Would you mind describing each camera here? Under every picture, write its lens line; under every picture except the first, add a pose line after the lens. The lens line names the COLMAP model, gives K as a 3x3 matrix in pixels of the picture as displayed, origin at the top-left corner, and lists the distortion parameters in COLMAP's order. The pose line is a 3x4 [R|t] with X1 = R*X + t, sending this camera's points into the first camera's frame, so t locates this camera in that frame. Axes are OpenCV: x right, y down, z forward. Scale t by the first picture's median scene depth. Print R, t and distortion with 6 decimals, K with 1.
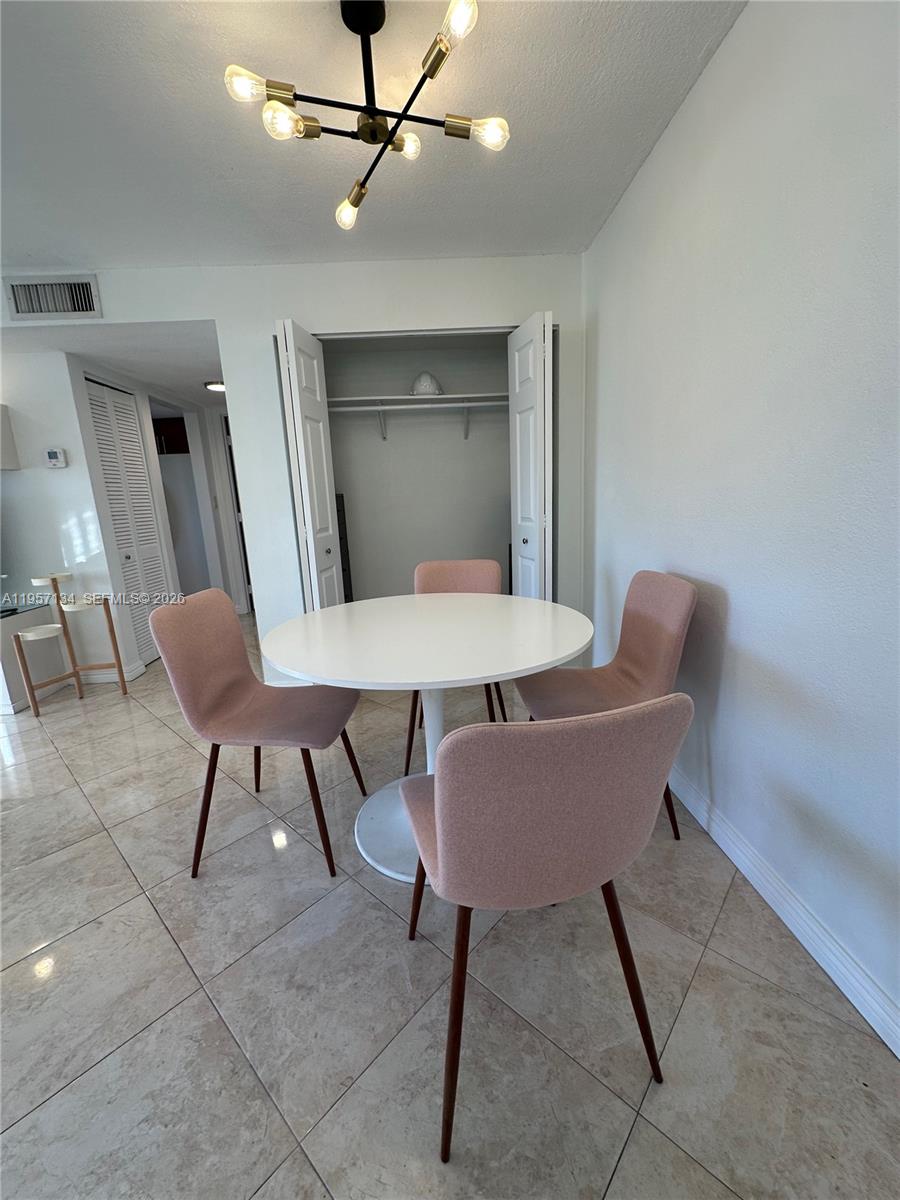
lens RADIAL K [[477.5, 0, 447.9], [0, 477.5, 602.4], [0, 0, 1]] dist [-0.004237, 0.000738]
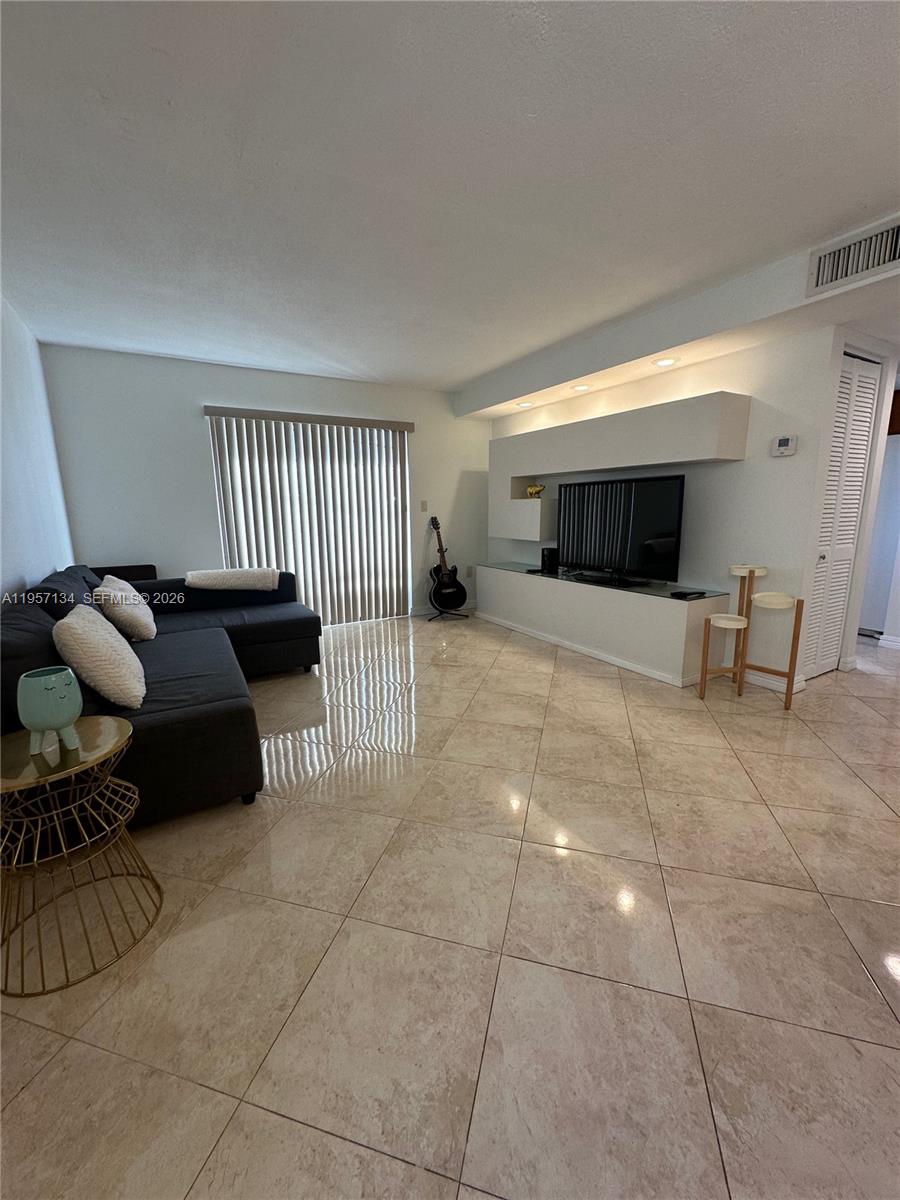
lens RADIAL K [[477.5, 0, 447.9], [0, 477.5, 602.4], [0, 0, 1]] dist [-0.004237, 0.000738]
pose [[0.449166, 0.209709, -0.868488, -0.241685], [-0.197750, 0.971289, 0.132259, 0.007166], [0.871289, 0.112337, 0.477740, -0.001103]]
